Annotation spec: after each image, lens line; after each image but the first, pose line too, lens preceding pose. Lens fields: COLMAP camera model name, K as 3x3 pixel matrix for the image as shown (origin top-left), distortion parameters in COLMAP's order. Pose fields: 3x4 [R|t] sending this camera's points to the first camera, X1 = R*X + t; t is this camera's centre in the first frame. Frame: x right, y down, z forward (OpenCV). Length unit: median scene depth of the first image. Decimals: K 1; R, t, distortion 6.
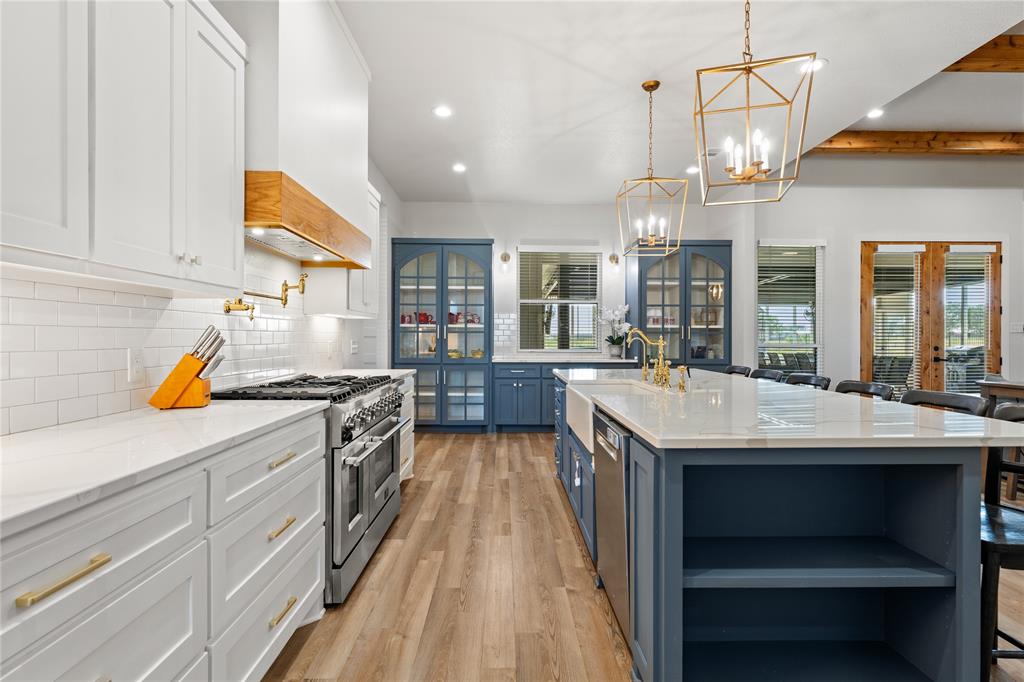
lens RADIAL K [[502.8, 0, 524.3], [0, 502.8, 339.2], [0, 0, 1]] dist [0.001792, 0.000092]
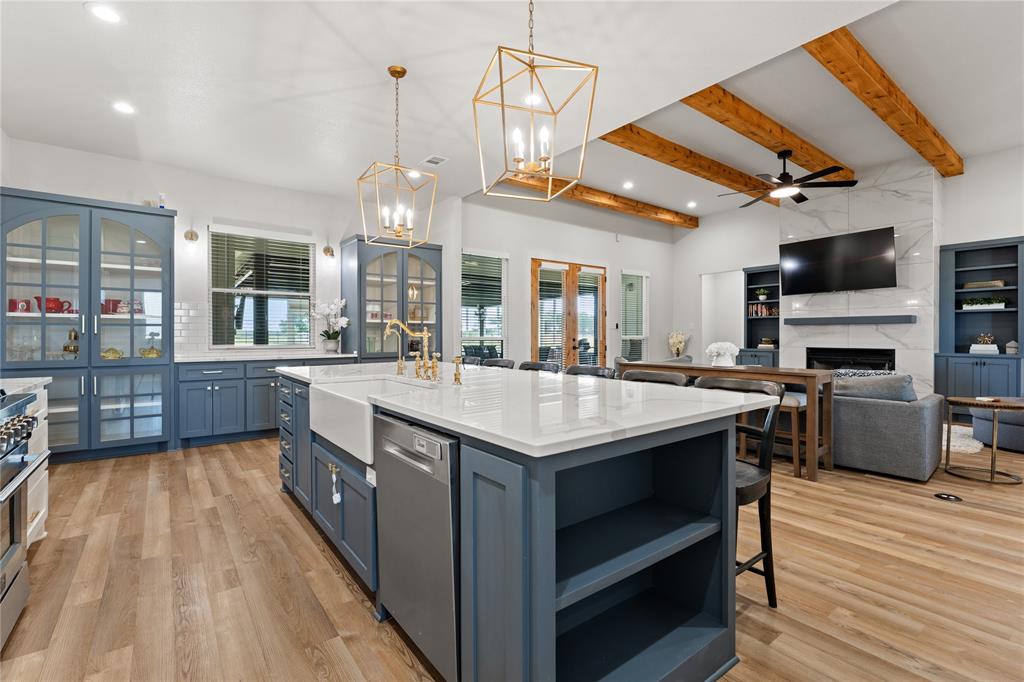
lens RADIAL K [[447.7, 0, 515.3], [0, 447.7, 334.3], [0, 0, 1]] dist [0.000869, -0.000328]
pose [[0.810604, -0.002838, 0.585588, -0.042242], [0.004330, 0.999990, -0.001146, 0.003996], [-0.585579, 0.003465, 0.810608, 0.096215]]
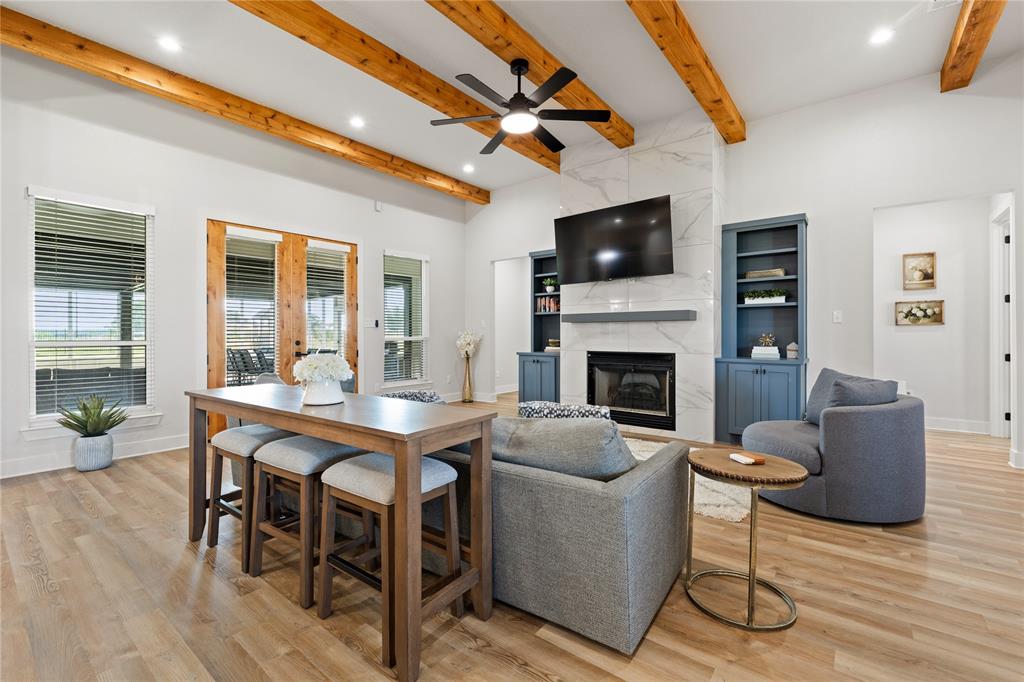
lens RADIAL K [[440.8, 0, 516.6], [0, 440.8, 332.4], [0, 0, 1]] dist [-0.000599, -0.000067]
pose [[0.628578, -0.003482, 0.777739, 0.448573], [0.006742, 0.999977, -0.000973, 0.001488], [-0.777717, 0.005855, 0.628587, 0.139072]]
